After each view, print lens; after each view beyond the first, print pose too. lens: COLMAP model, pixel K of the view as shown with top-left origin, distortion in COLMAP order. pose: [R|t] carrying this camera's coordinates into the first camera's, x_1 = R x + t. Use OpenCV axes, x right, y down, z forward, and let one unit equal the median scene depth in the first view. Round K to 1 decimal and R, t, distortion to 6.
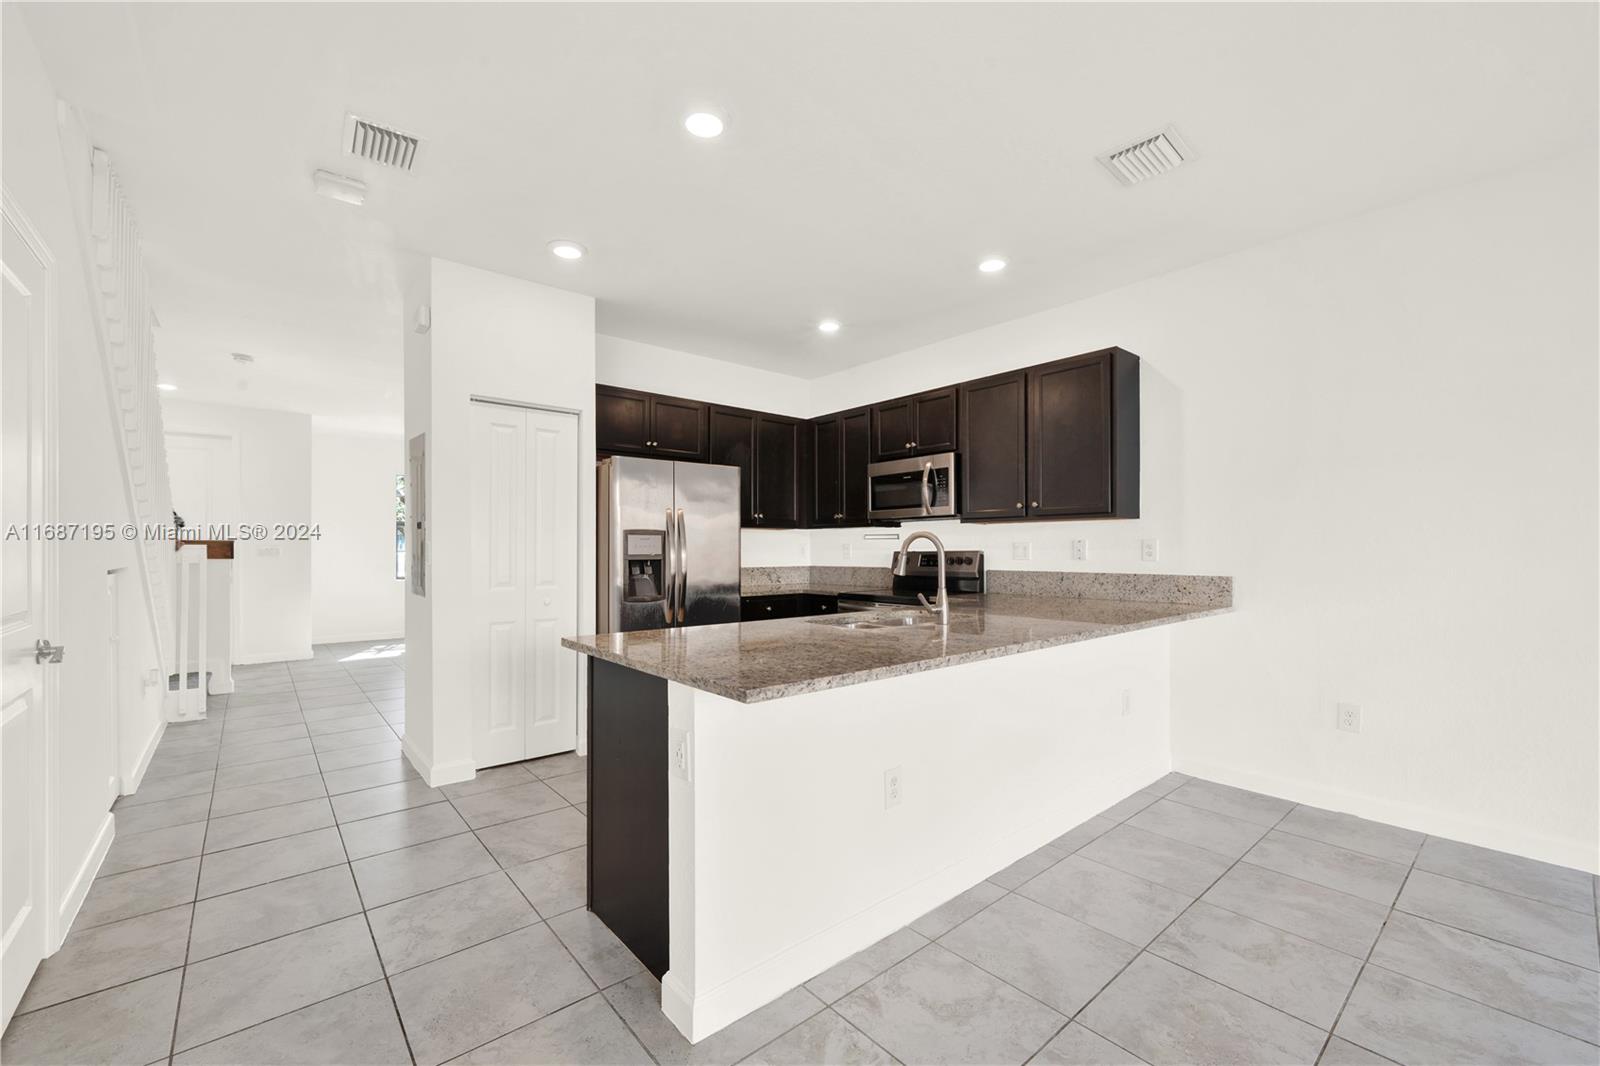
lens RADIAL K [[650.7, 0, 799.9], [0, 650.7, 544.5], [0, 0, 1]] dist [0.001356, 0.000159]
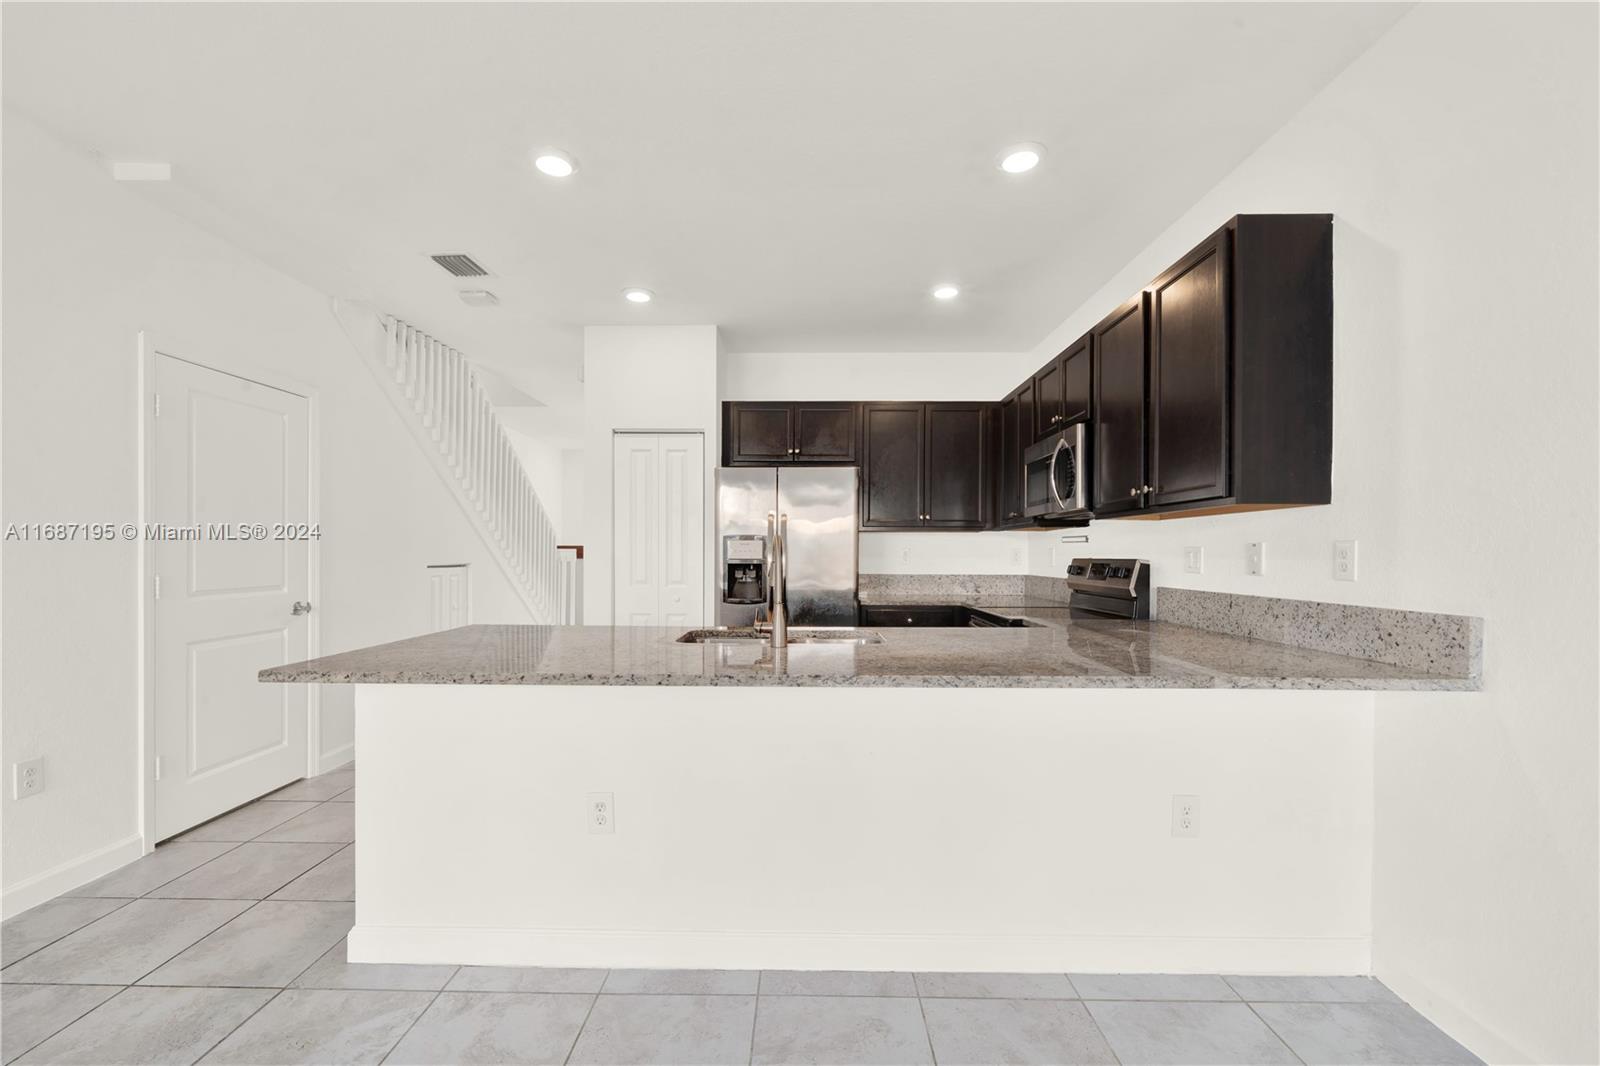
lens RADIAL K [[653.5, 0, 796.2], [0, 653.5, 547.5], [0, 0, 1]] dist [-0.000440, -0.000005]
pose [[0.750869, -0.000719, -0.660450, 0.504268], [0.000055, 0.999999, -0.001025, -0.001659], [0.660451, 0.000733, 0.750869, 0.253936]]
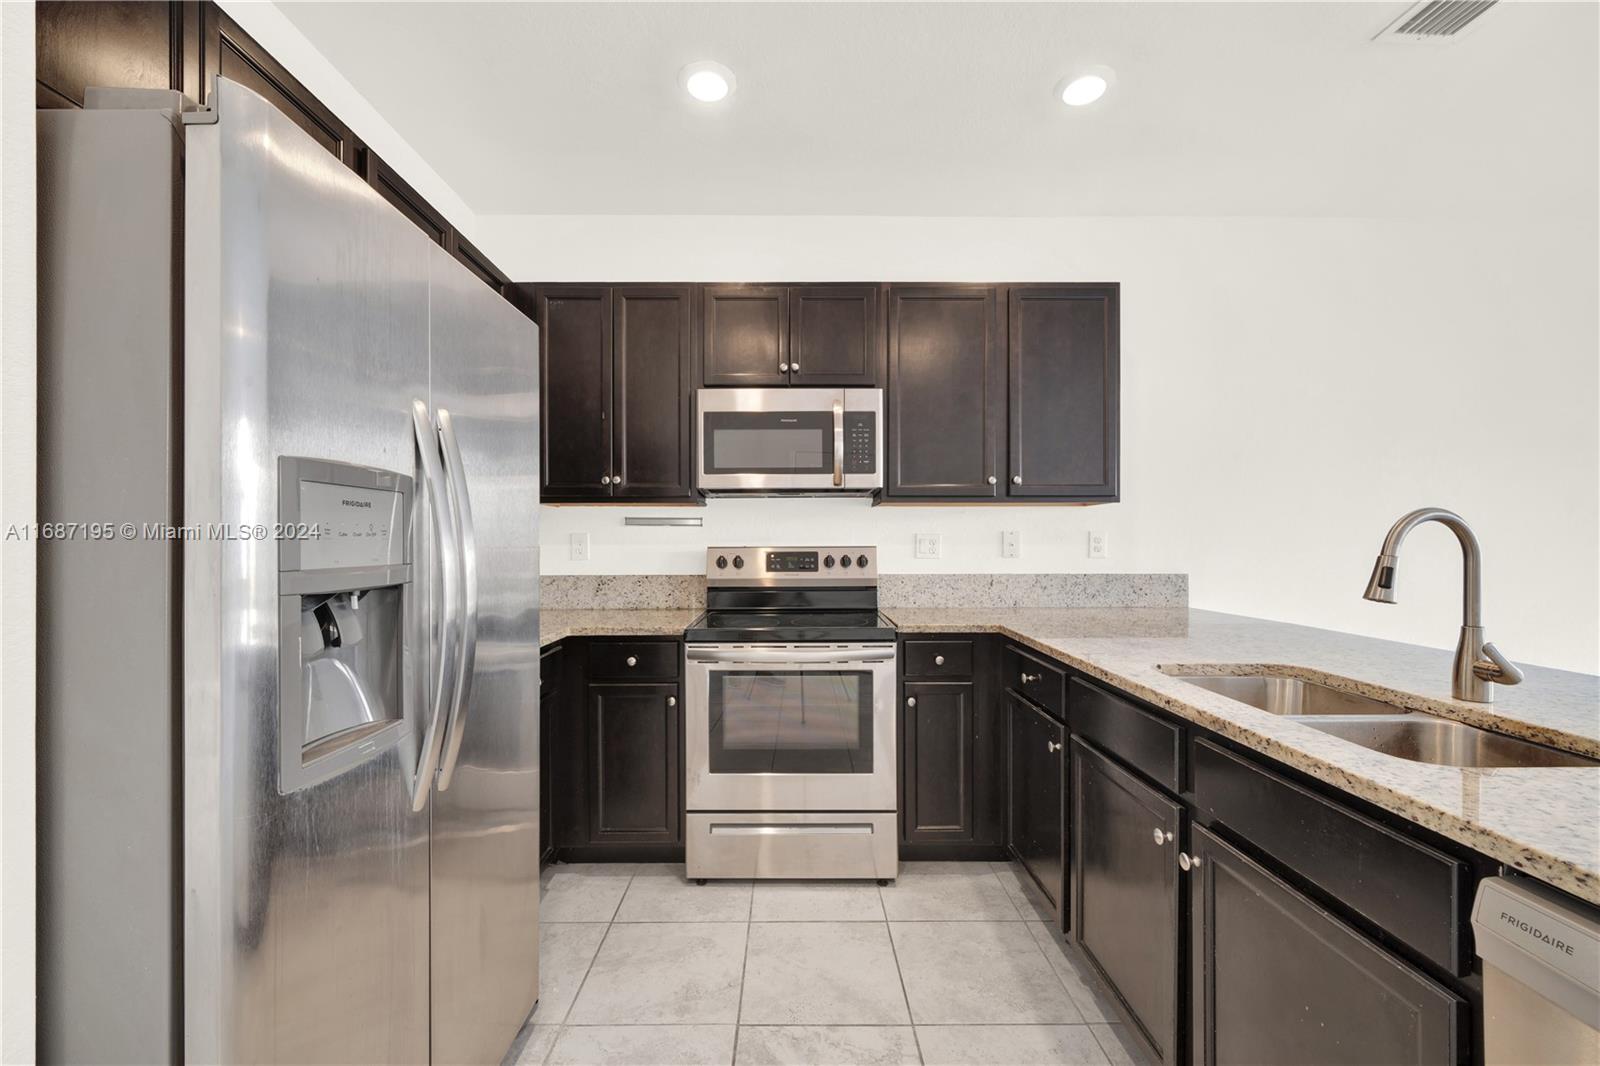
lens RADIAL K [[653.5, 0, 796.2], [0, 653.5, 547.5], [0, 0, 1]] dist [-0.000440, -0.000005]
pose [[0.646184, -0.006222, 0.763156, -0.313099], [-0.005169, 0.999908, 0.012529, 0.003529], [-0.763164, -0.012041, 0.646093, 0.687741]]
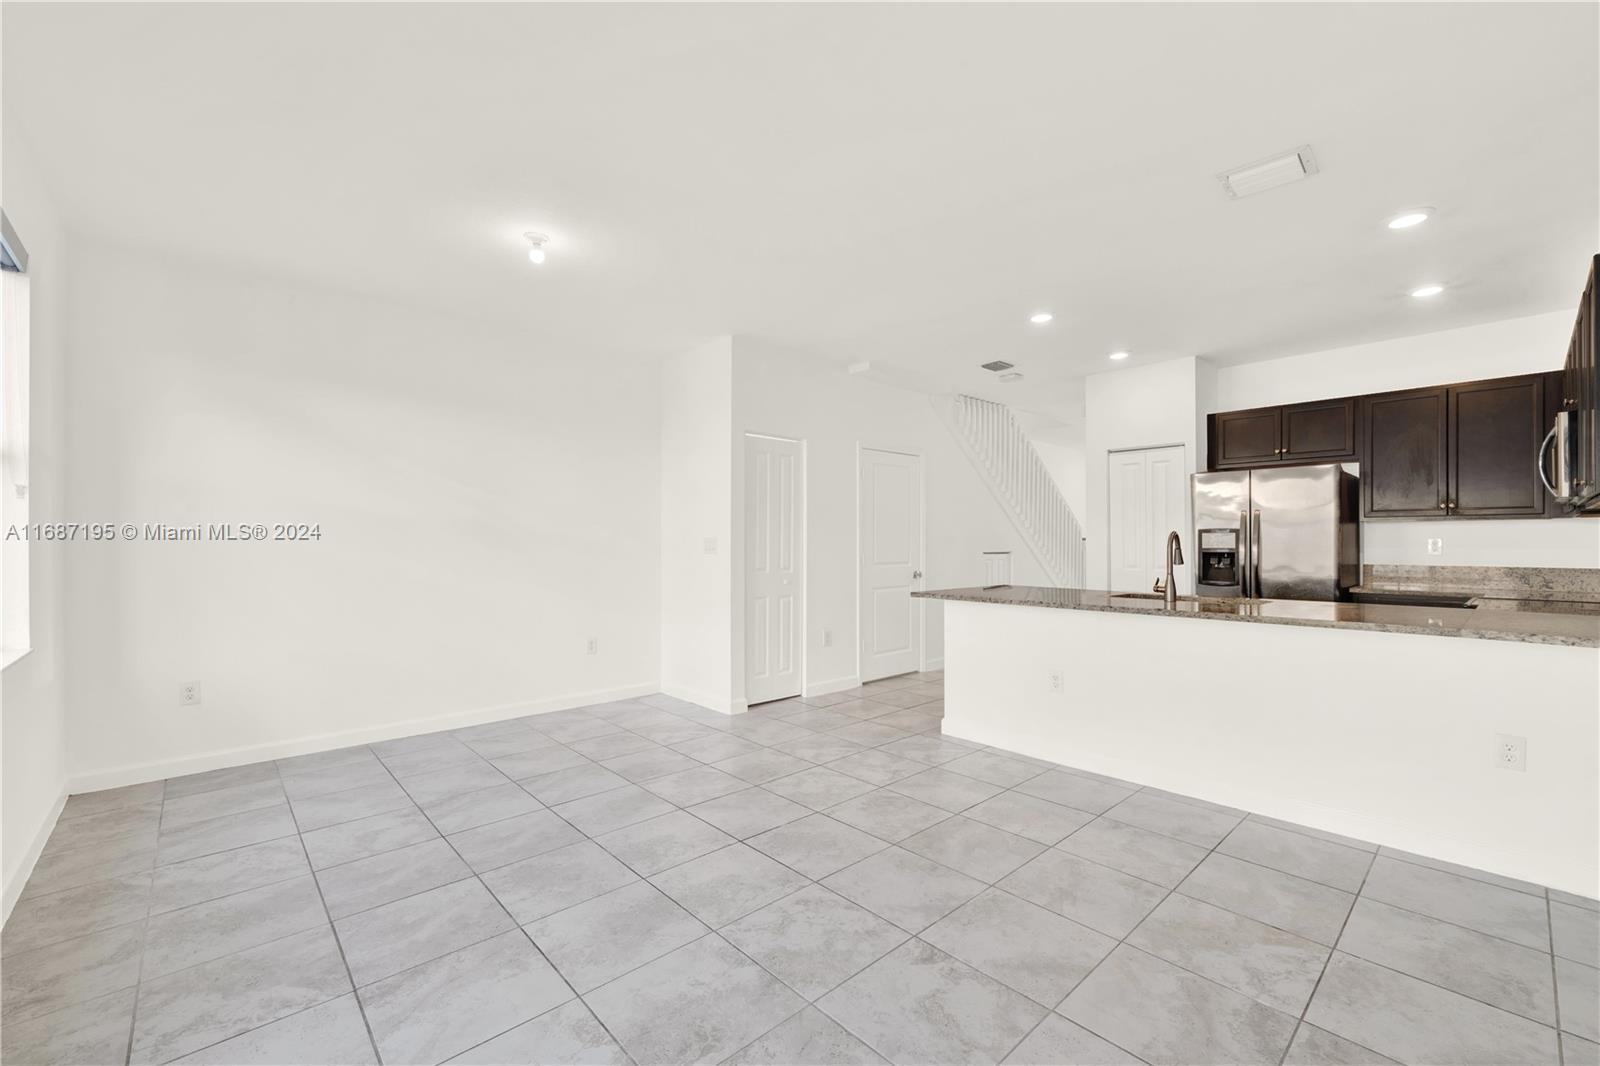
lens RADIAL K [[653.5, 0, 796.2], [0, 653.5, 547.5], [0, 0, 1]] dist [-0.000440, -0.000005]
pose [[0.037934, 0.009062, -0.999239, 0.969143], [0.005332, 0.999943, 0.009271, -0.001993], [0.999266, -0.005680, 0.037883, 0.127680]]
